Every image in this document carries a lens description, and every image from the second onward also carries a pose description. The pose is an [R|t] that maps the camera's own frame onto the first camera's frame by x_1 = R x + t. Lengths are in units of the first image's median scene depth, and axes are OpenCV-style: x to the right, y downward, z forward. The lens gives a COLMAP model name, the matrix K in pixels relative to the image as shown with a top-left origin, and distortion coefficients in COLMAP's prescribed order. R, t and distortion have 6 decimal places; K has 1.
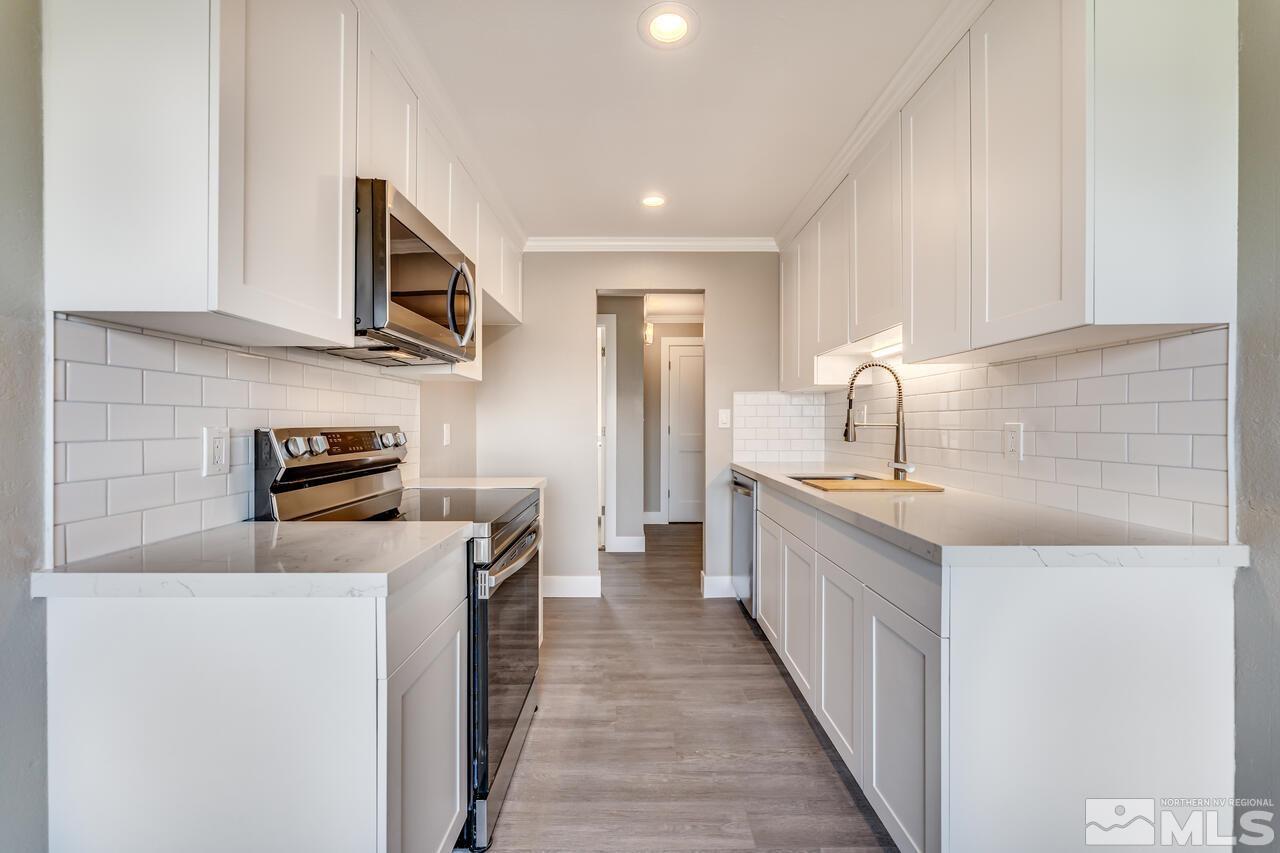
lens RADIAL K [[513.8, 0, 637.9], [0, 513.8, 428.4], [0, 0, 1]] dist [0.000659, 0.000201]
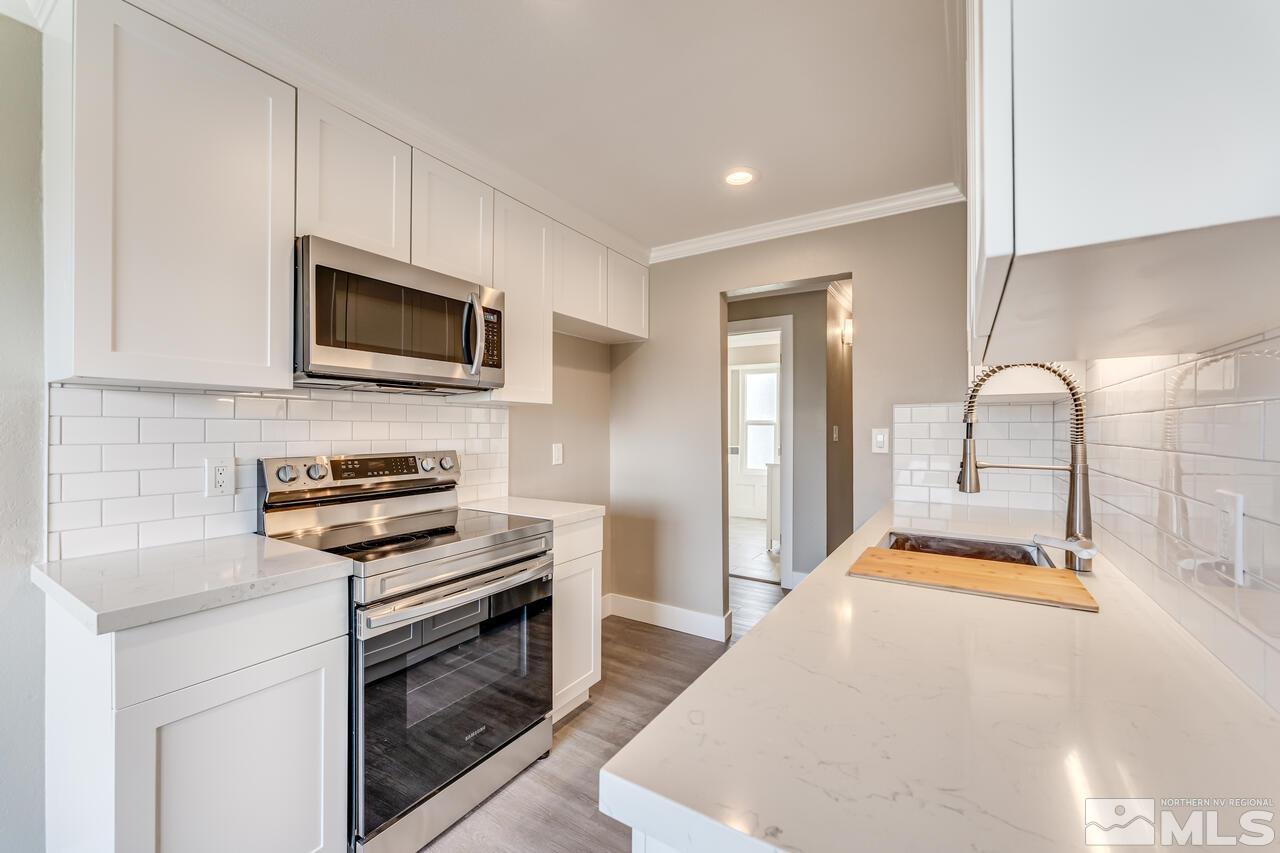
lens RADIAL K [[506.8, 0, 644.5], [0, 506.8, 430.3], [0, 0, 1]] dist [-0.000860, -0.000133]
pose [[0.843612, 0.004795, -0.536932, 0.411907], [-0.008774, 0.999950, -0.004855, -0.041754], [0.536882, 0.008807, 0.843611, 0.287682]]
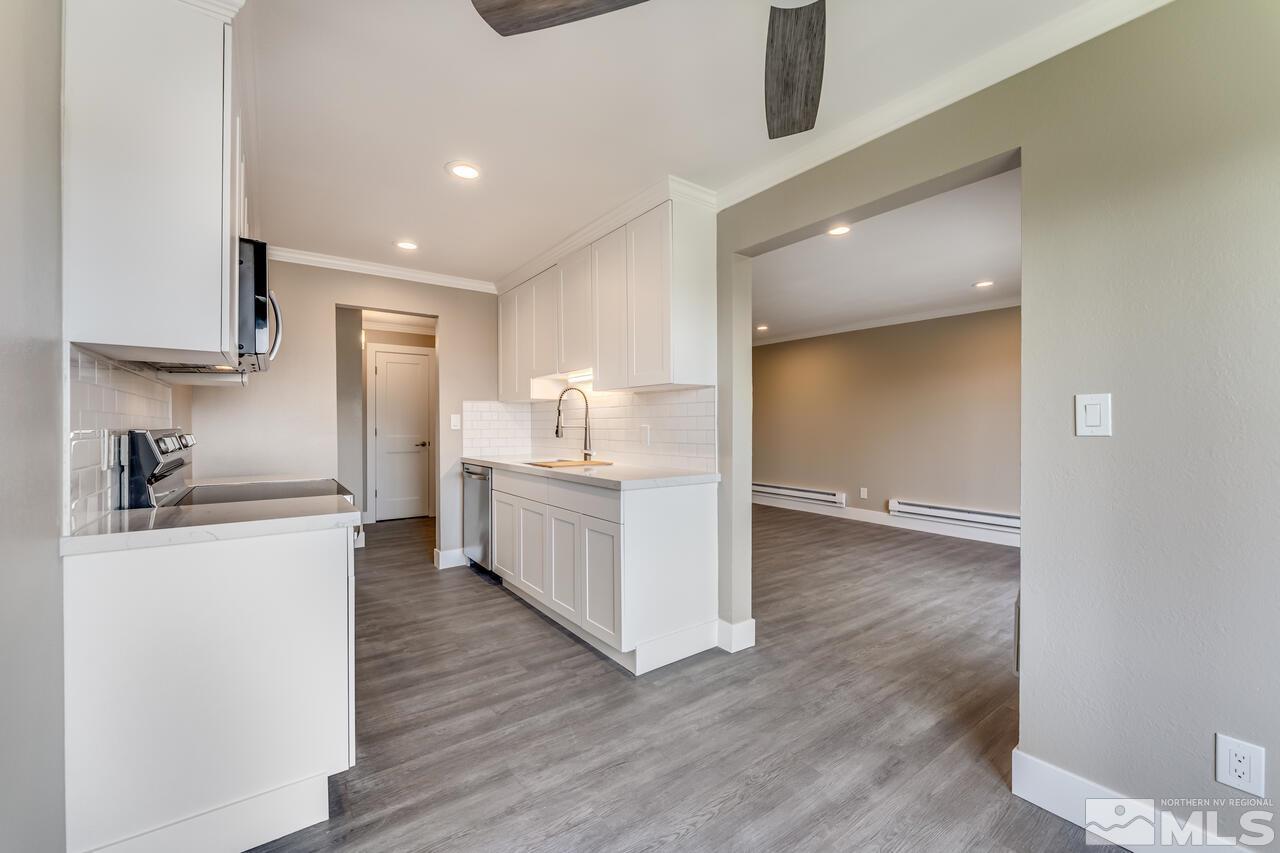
lens RADIAL K [[508.5, 0, 640.0], [0, 508.5, 426.5], [0, 0, 1]] dist [0.001173, -0.000032]
pose [[0.806512, -0.002561, 0.591213, -0.297228], [0.007696, 0.999951, -0.006167, 0.004390], [-0.591168, 0.009524, 0.806492, -0.380222]]
